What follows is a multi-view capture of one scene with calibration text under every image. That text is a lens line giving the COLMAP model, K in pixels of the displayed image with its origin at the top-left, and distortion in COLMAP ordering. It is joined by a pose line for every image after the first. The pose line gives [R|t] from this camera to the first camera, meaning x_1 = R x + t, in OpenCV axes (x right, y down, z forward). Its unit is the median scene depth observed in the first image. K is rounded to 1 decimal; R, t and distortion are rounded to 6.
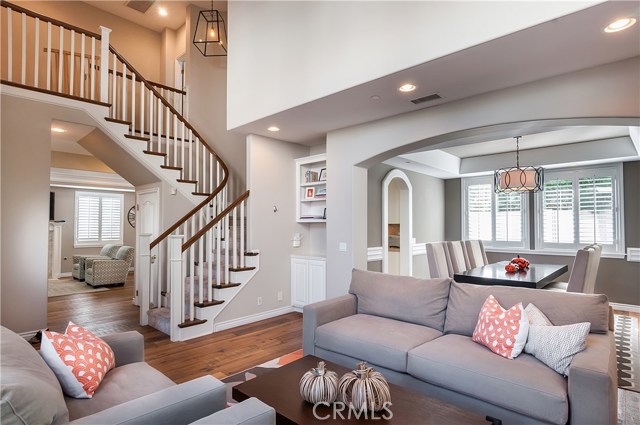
lens RADIAL K [[341.0, 0, 320.8], [0, 341.0, 215.1], [0, 0, 1]] dist [-0.001395, -0.001268]
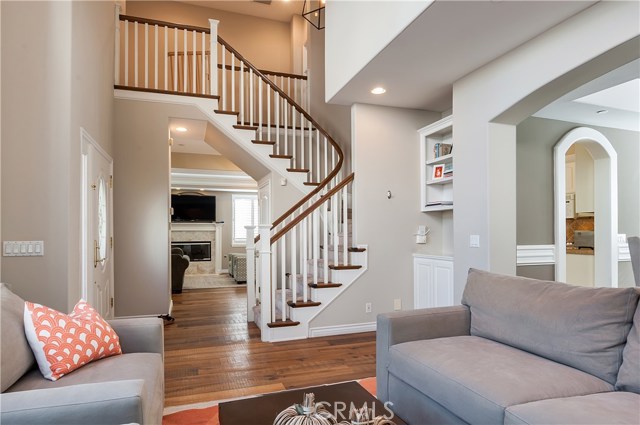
lens RADIAL K [[370.8, 0, 318.9], [0, 370.8, 230.9], [0, 0, 1]] dist [-0.010964, -0.000176]
pose [[0.879639, -0.008711, -0.475563, 0.141584], [0.020892, 0.999575, 0.020333, 0.049111], [0.475184, -0.027821, 0.879447, 0.173581]]
